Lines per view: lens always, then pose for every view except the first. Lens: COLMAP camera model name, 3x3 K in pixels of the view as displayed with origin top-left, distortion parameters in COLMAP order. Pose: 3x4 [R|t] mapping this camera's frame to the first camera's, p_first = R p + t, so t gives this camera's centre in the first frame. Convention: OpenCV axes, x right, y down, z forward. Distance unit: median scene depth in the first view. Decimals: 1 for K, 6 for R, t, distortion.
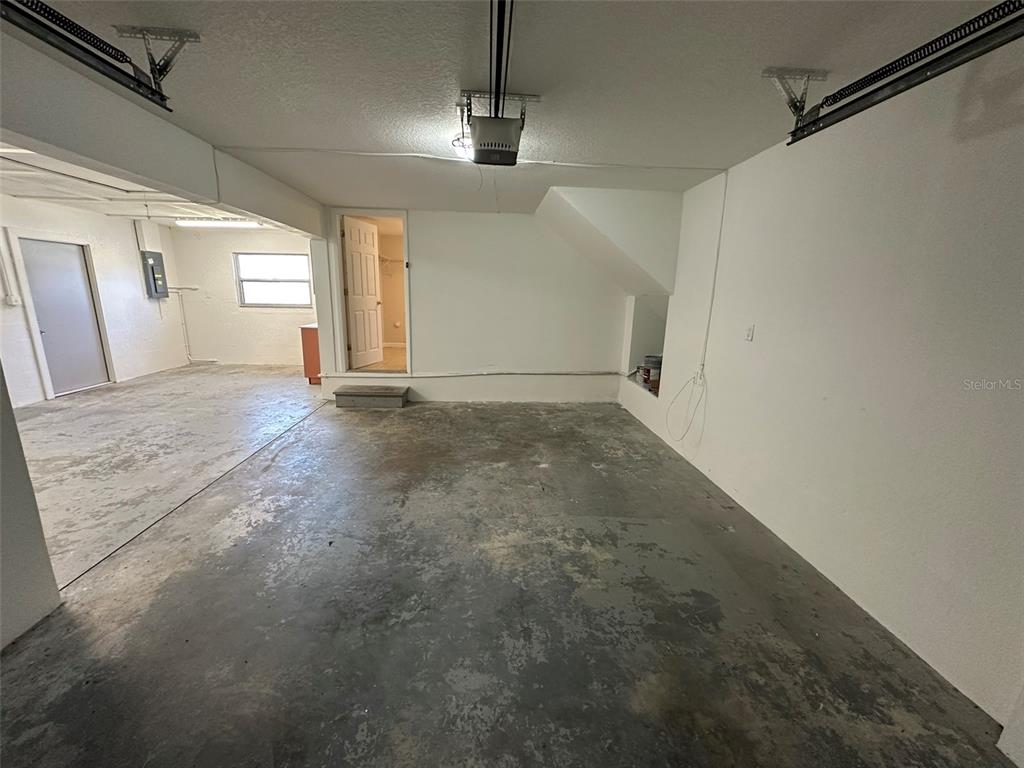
lens RADIAL K [[407.6, 0, 512.0], [0, 407.6, 384.0], [0, 0, 1]] dist [-0.000365, -0.000166]
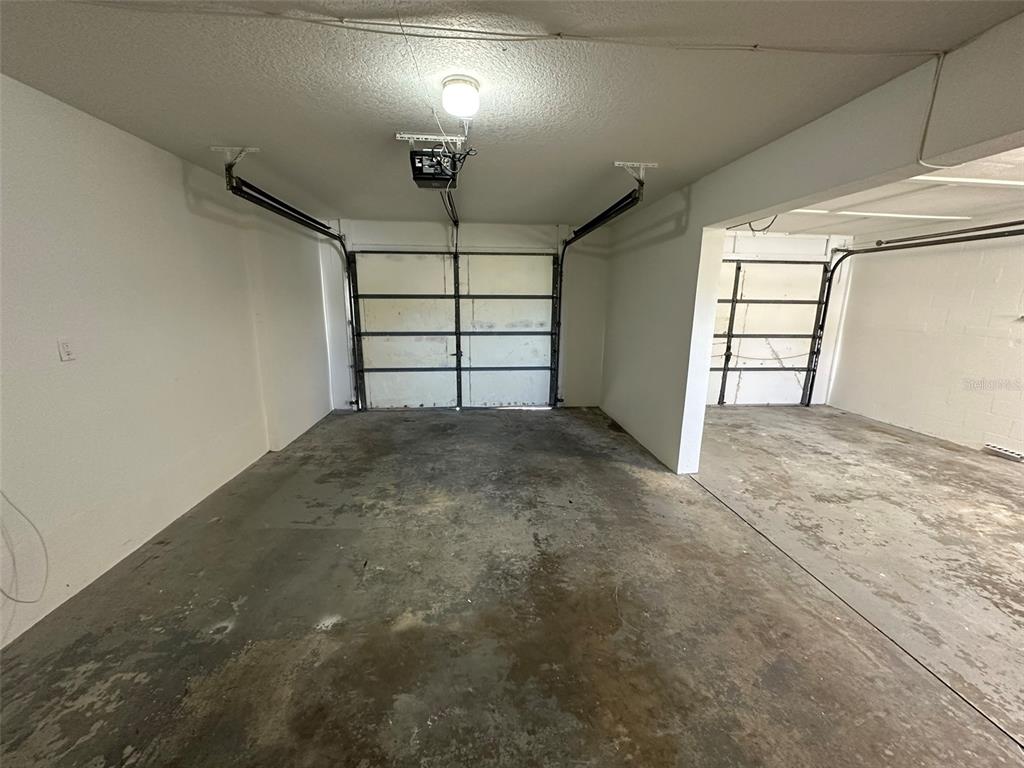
lens RADIAL K [[407.6, 0, 512.0], [0, 407.6, 384.0], [0, 0, 1]] dist [-0.000365, -0.000166]
pose [[-0.998905, -0.027763, -0.037662, -0.183515], [-0.040879, 0.909443, 0.413815, -0.431506], [0.022763, 0.414901, -0.909582, 1.833881]]
